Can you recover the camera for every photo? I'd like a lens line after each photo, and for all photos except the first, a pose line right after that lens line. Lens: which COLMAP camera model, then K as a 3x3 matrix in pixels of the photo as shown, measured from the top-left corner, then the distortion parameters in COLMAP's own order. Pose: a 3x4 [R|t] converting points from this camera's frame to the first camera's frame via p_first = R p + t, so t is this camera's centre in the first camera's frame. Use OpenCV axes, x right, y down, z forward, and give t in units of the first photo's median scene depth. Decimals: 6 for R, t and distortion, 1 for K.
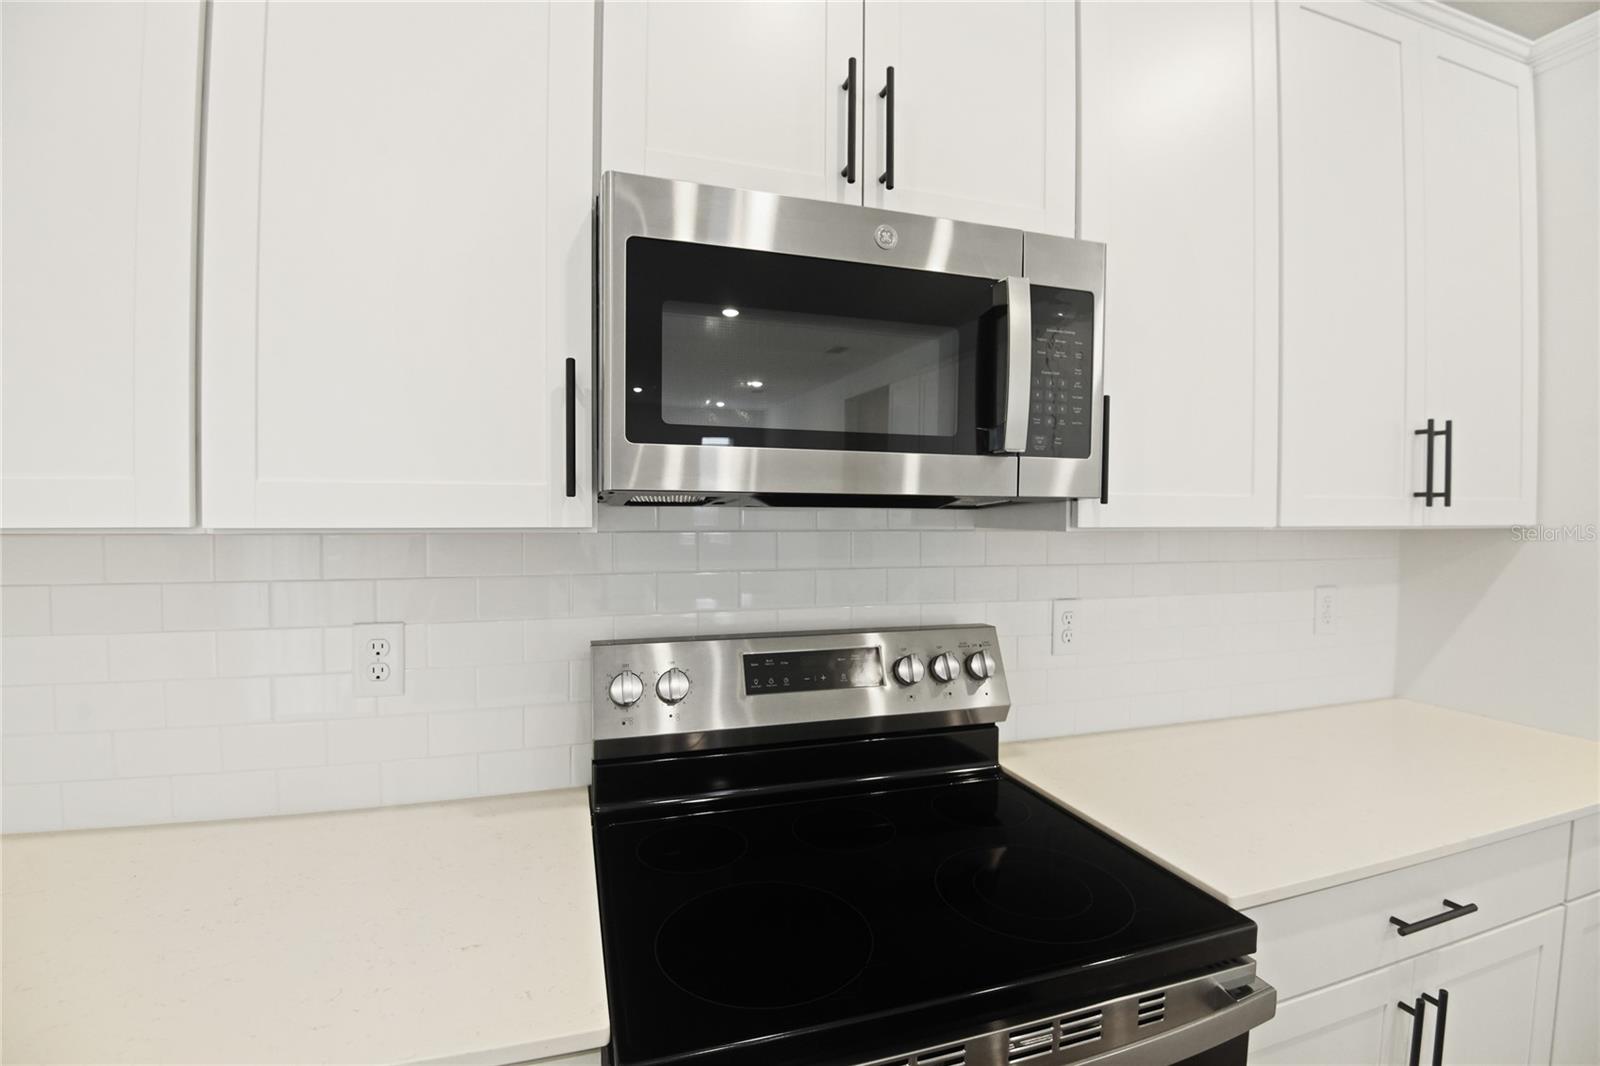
lens RADIAL K [[679.6, 0, 814.0], [0, 679.6, 521.6], [0, 0, 1]] dist [-0.001023, -0.000036]
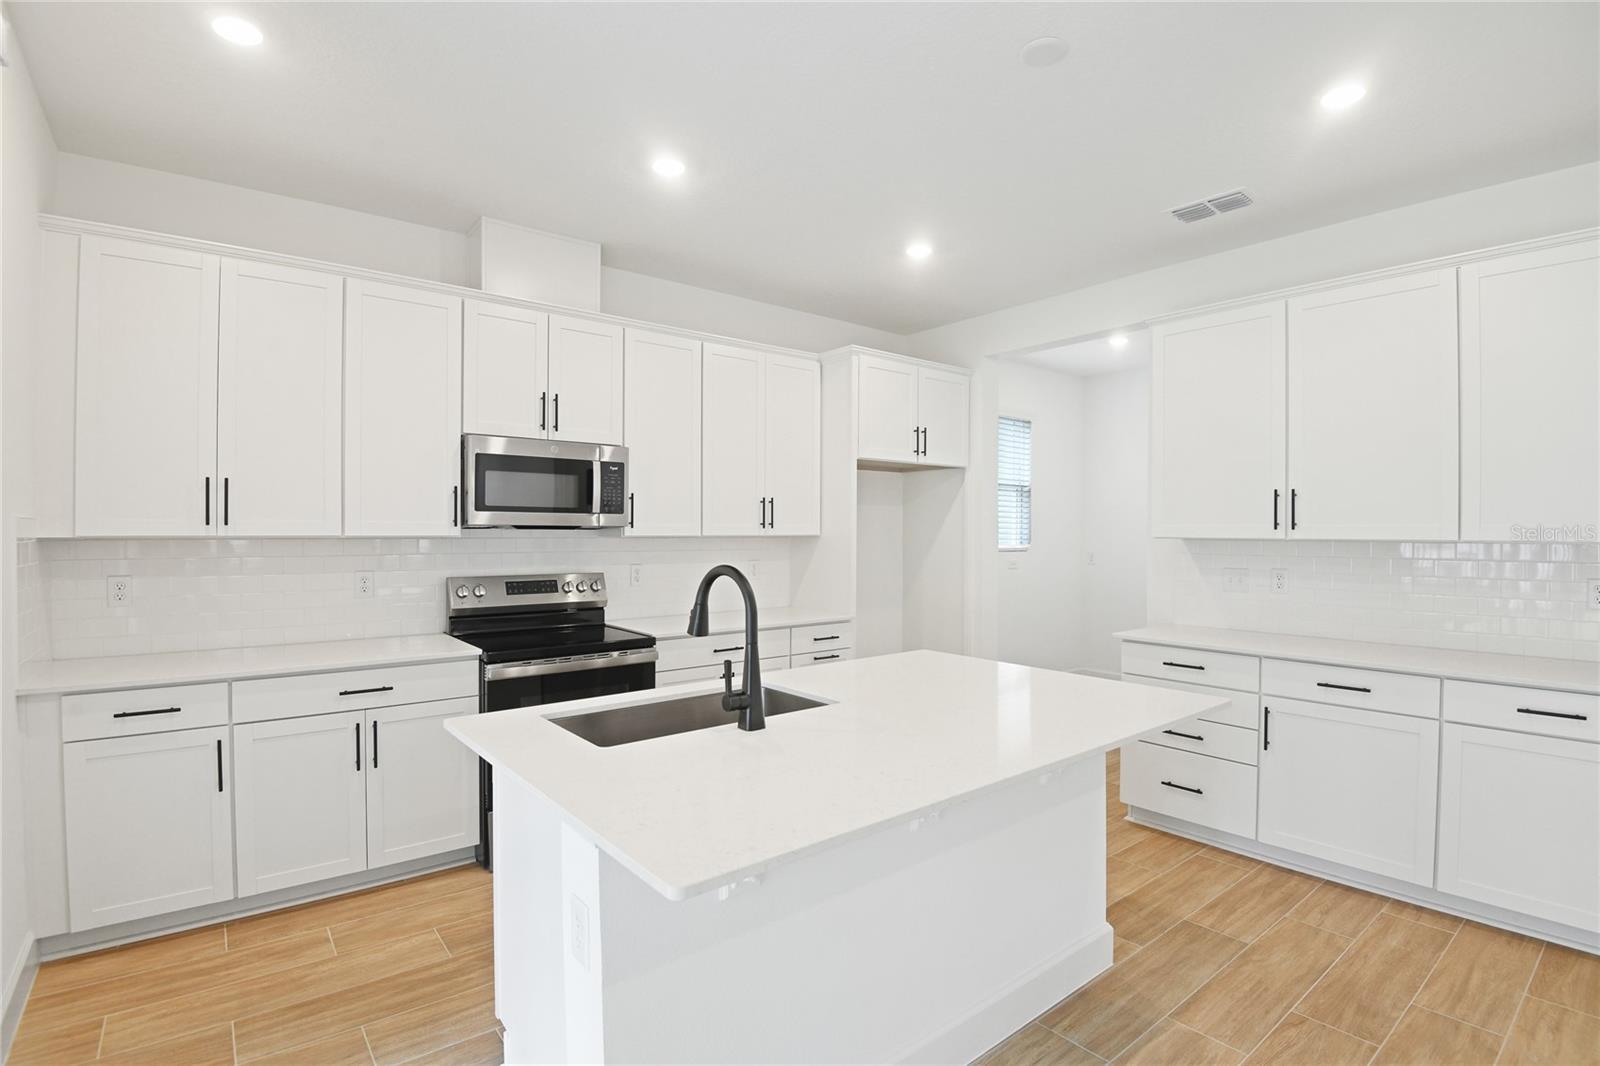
lens RADIAL K [[753.5, 0, 825.3], [0, 753.5, 531.6], [0, 0, 1]] dist [-0.036380, -0.002479]
pose [[0.930780, -0.002014, 0.365574, -0.003158], [0.005074, 0.999960, -0.007408, 0.021755], [-0.365544, 0.008750, 0.930753, -2.679974]]
